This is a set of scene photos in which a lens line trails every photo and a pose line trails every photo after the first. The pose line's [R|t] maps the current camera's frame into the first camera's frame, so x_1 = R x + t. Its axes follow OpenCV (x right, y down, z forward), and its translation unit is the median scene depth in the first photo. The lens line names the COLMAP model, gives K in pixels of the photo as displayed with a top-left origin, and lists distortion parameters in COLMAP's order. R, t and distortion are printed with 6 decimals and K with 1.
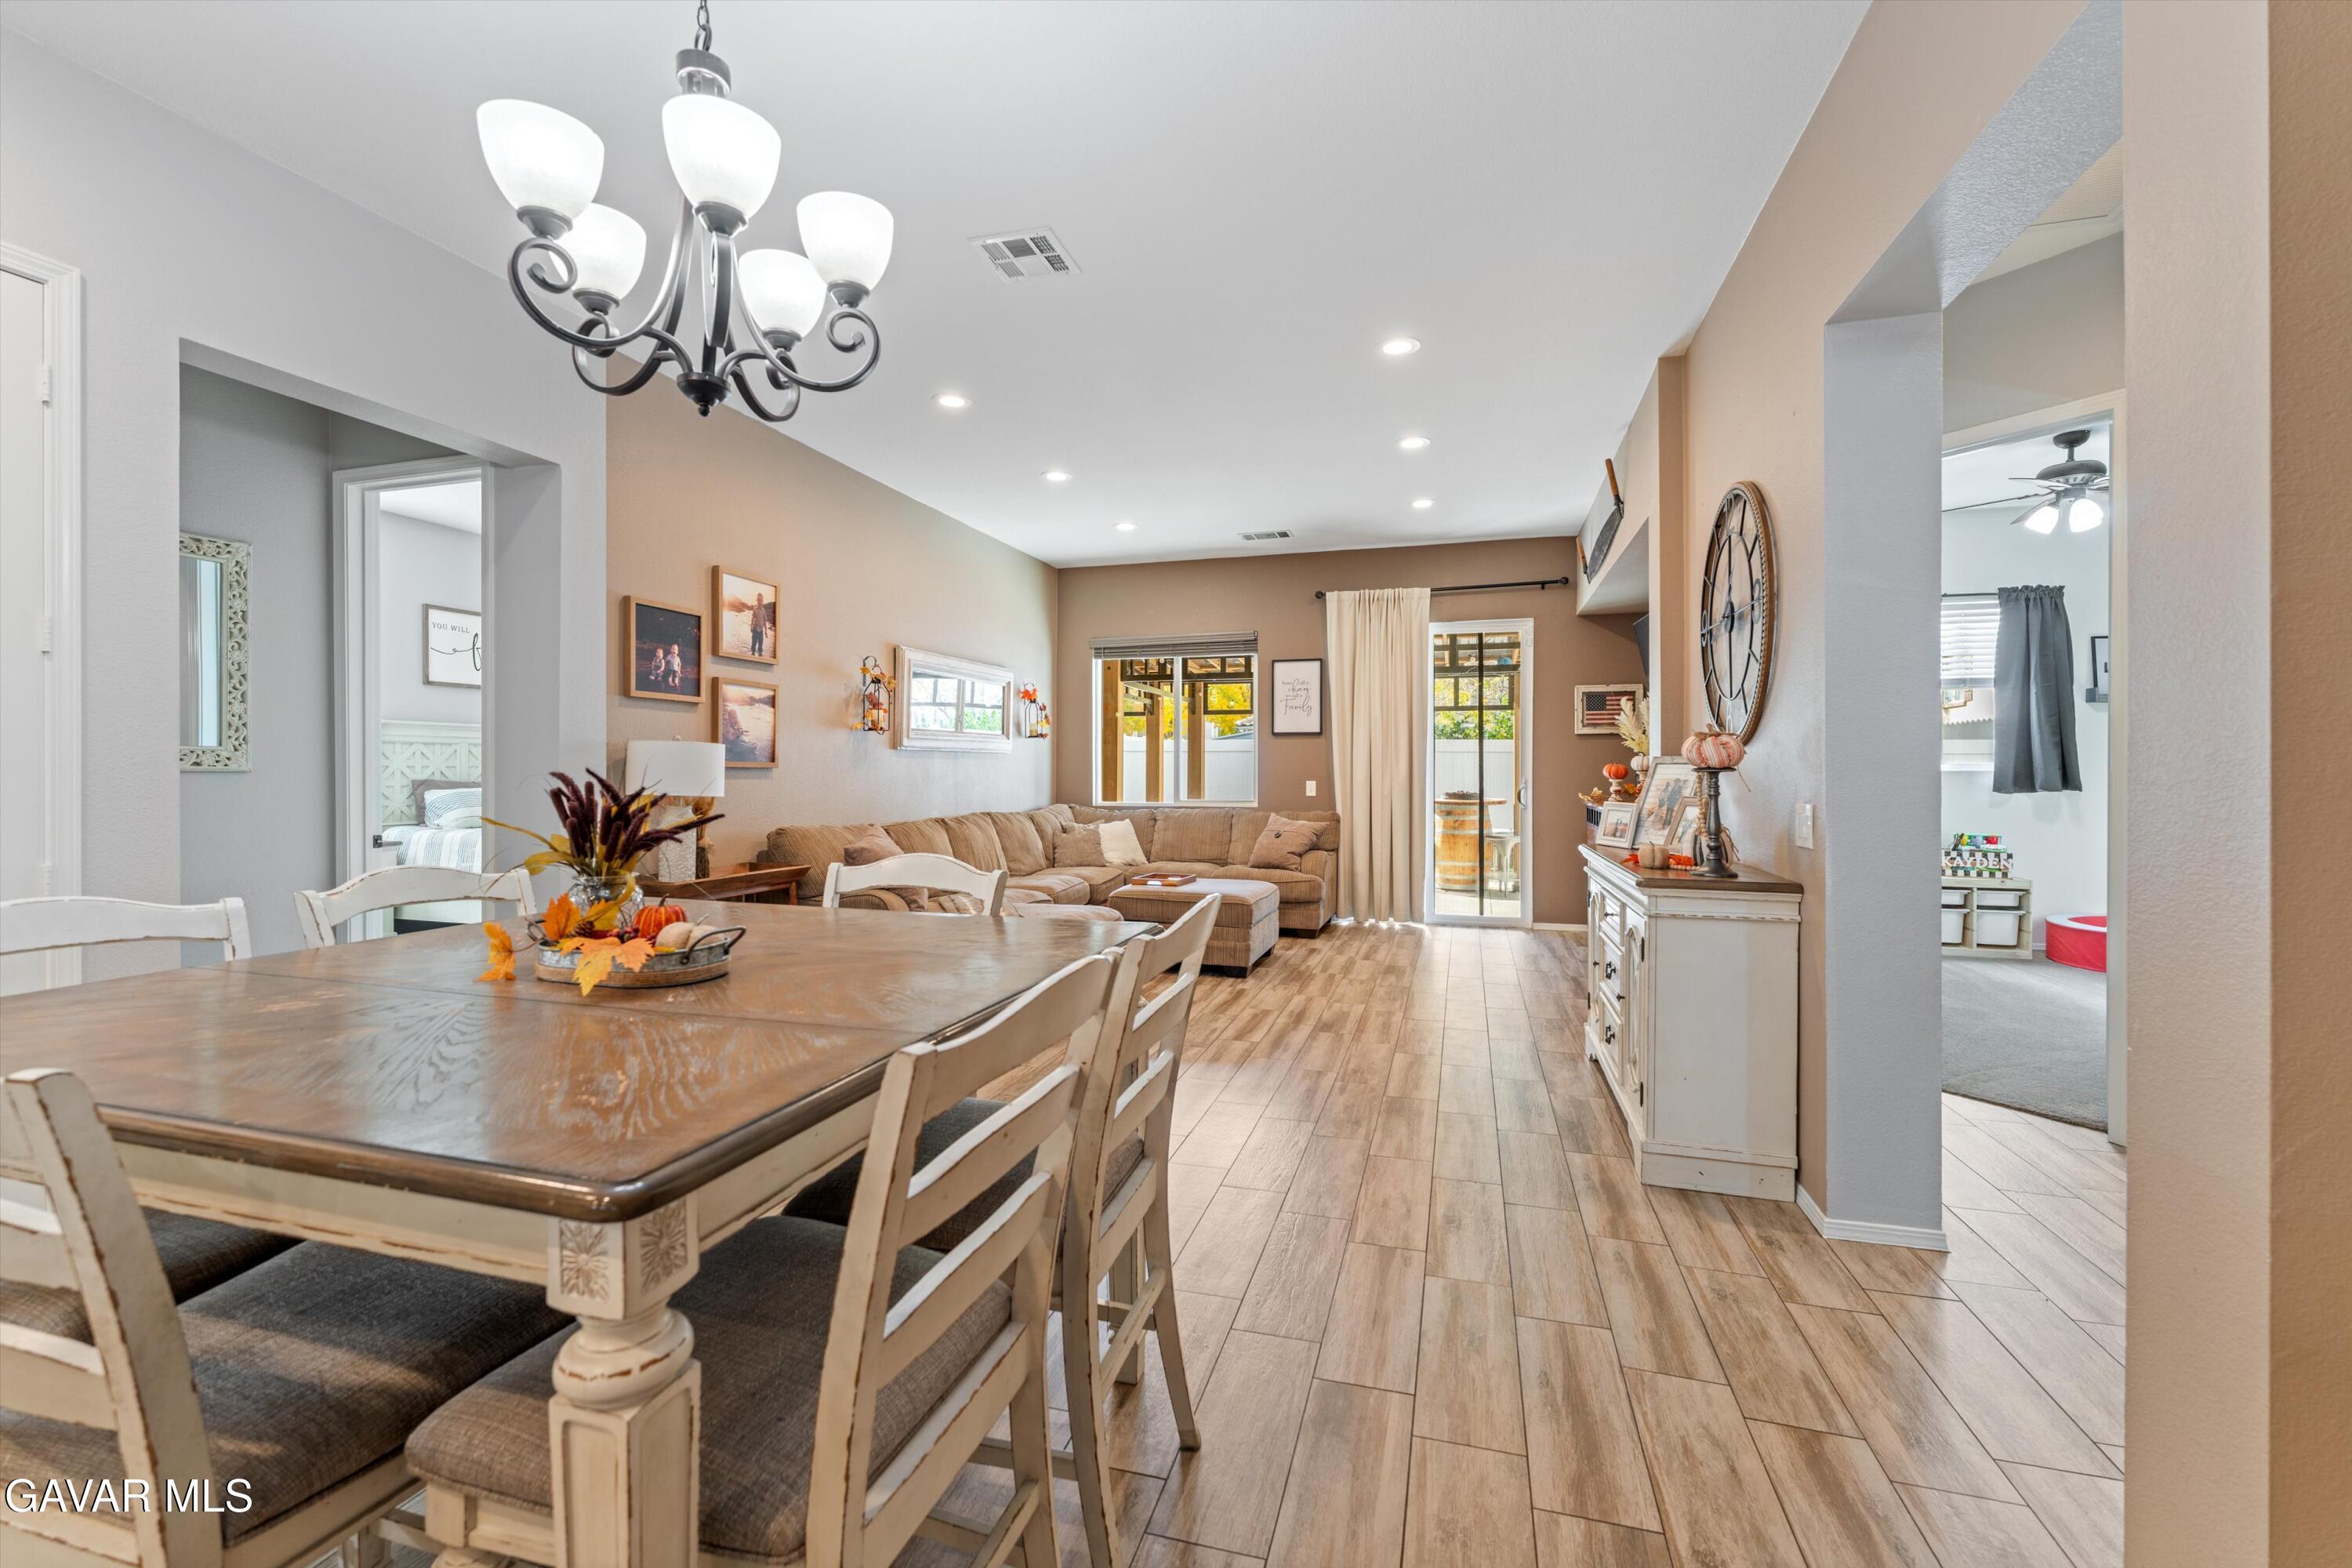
lens RADIAL K [[1017.5, 0, 1176.0], [0, 1017.5, 784.0], [0, 0, 1]] dist [-0.000574, 0.000063]
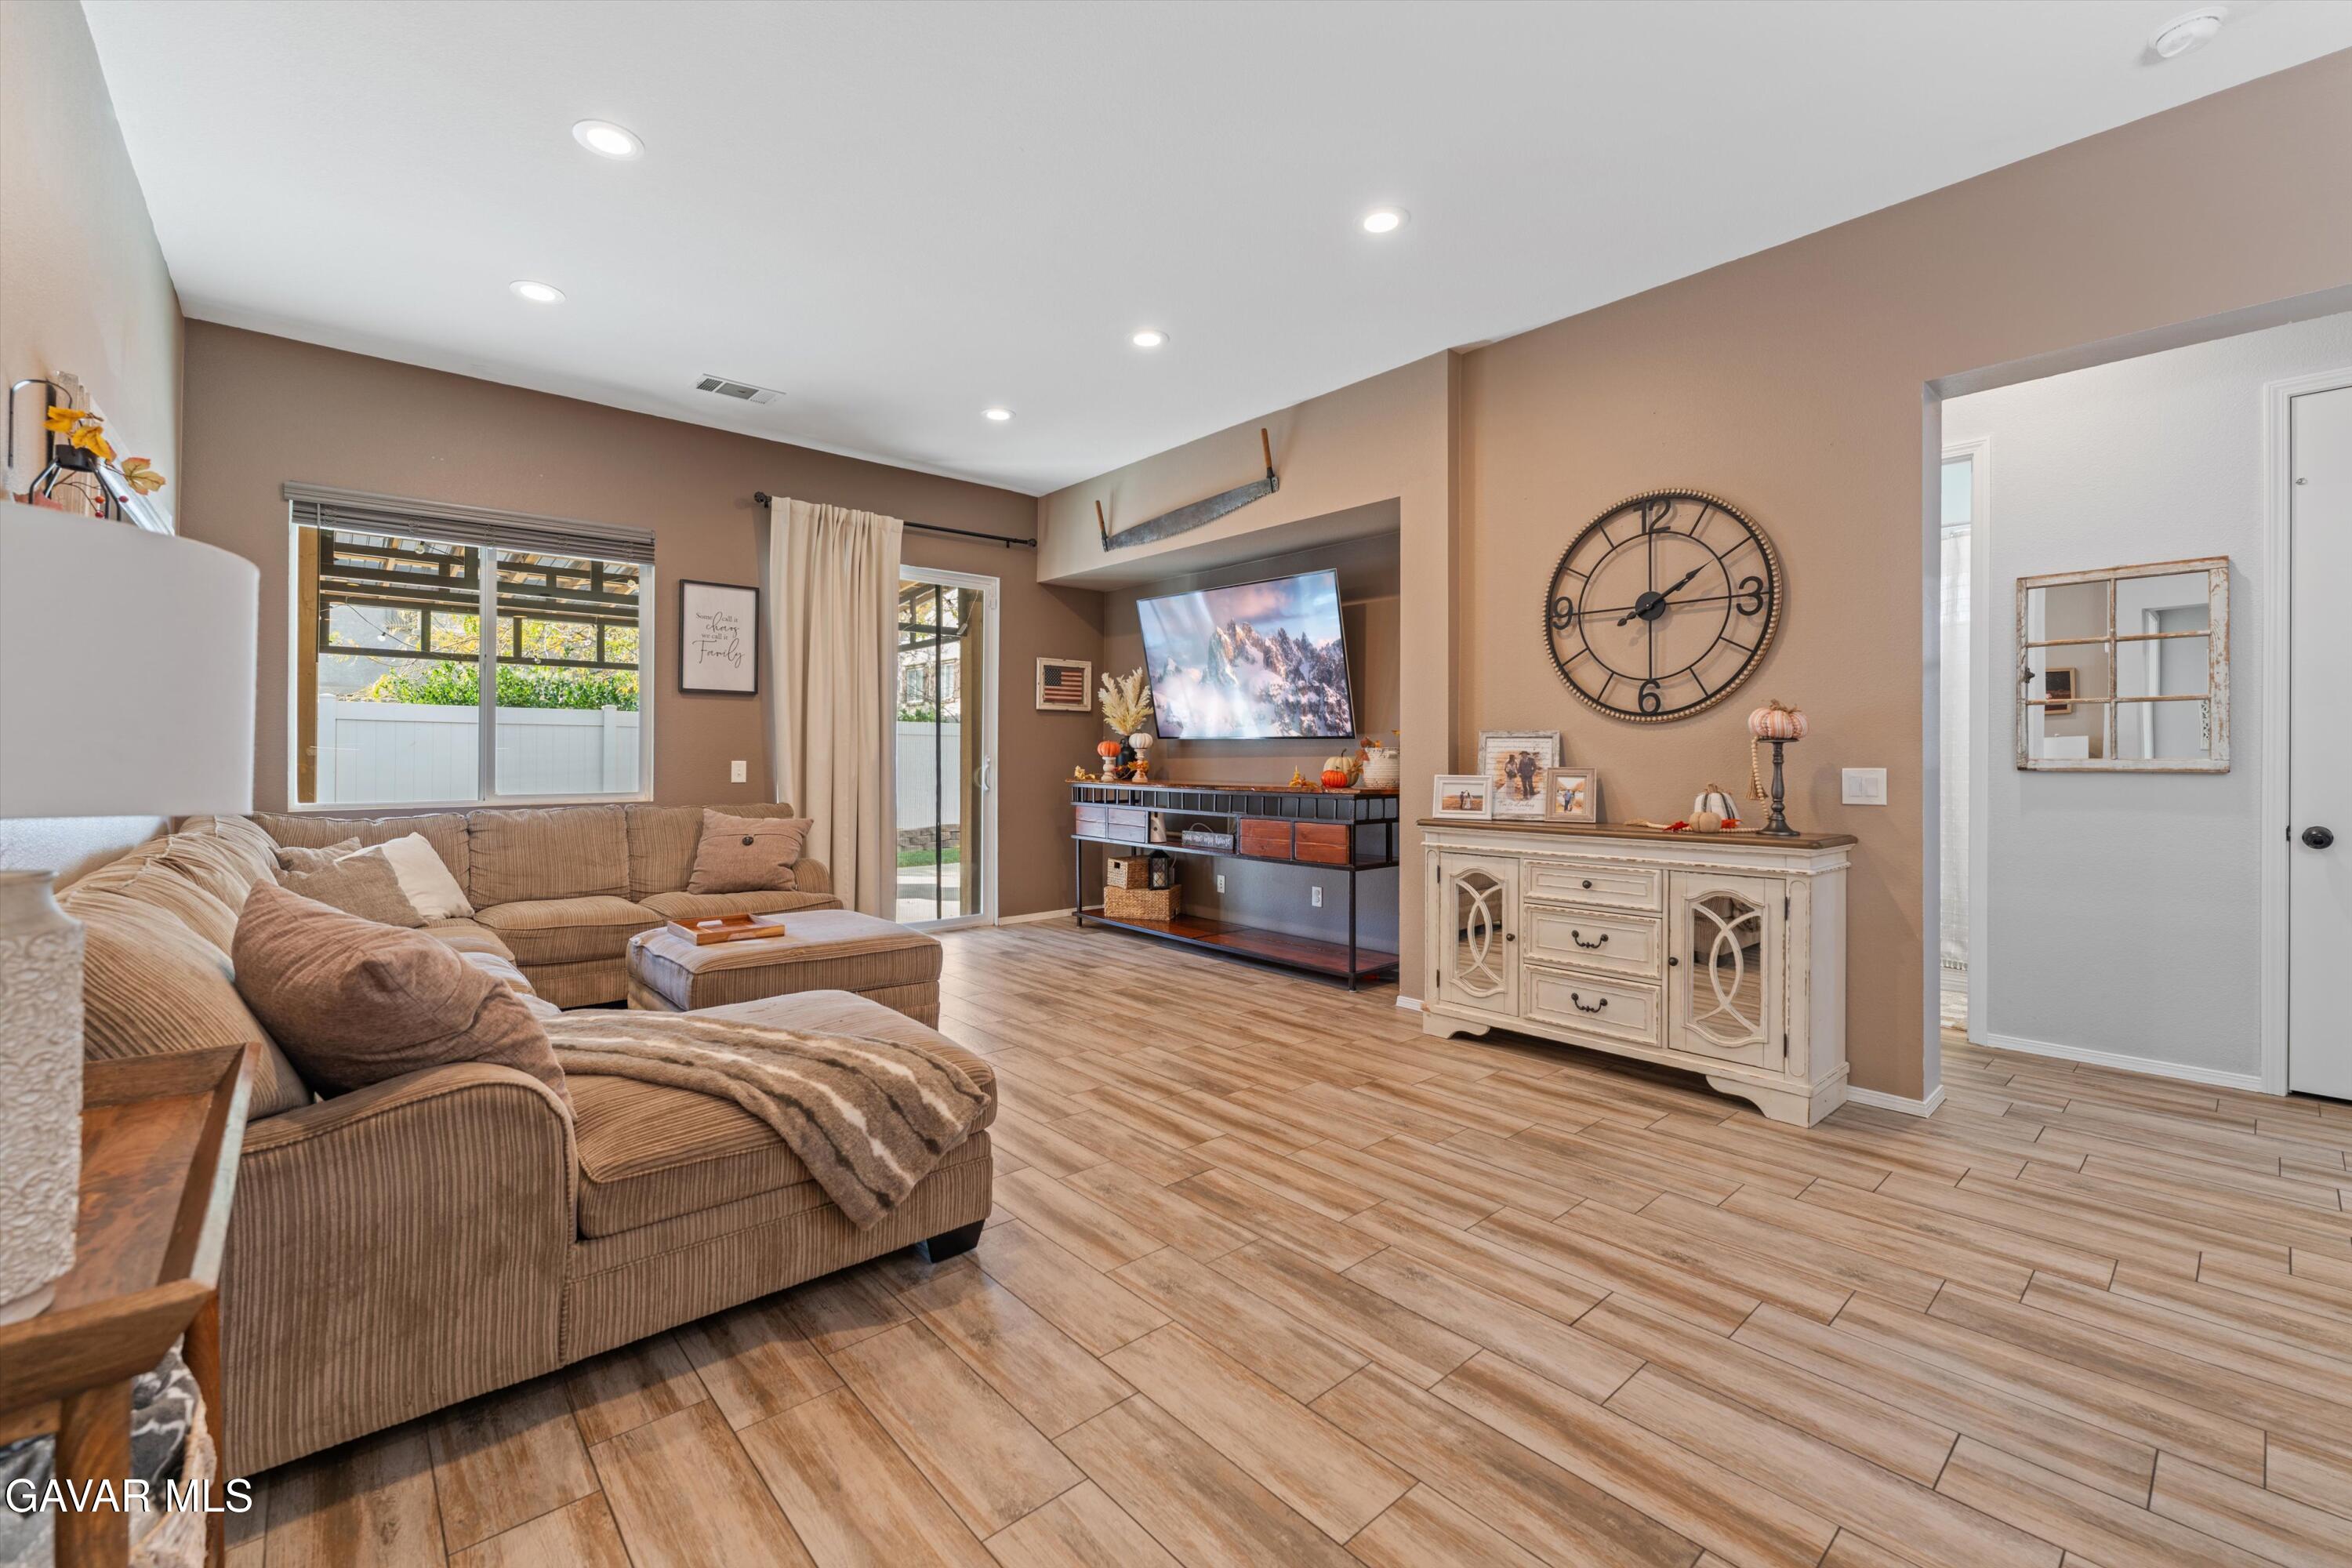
lens RADIAL K [[979.9, 0, 1180.0], [0, 979.9, 762.0], [0, 0, 1]] dist [-0.000053, 0.000287]
pose [[0.511801, -0.004297, 0.859093, -0.499665], [0.009689, 0.999953, -0.000770, 0.002227], [-0.859049, 0.008718, 0.511819, 0.679810]]
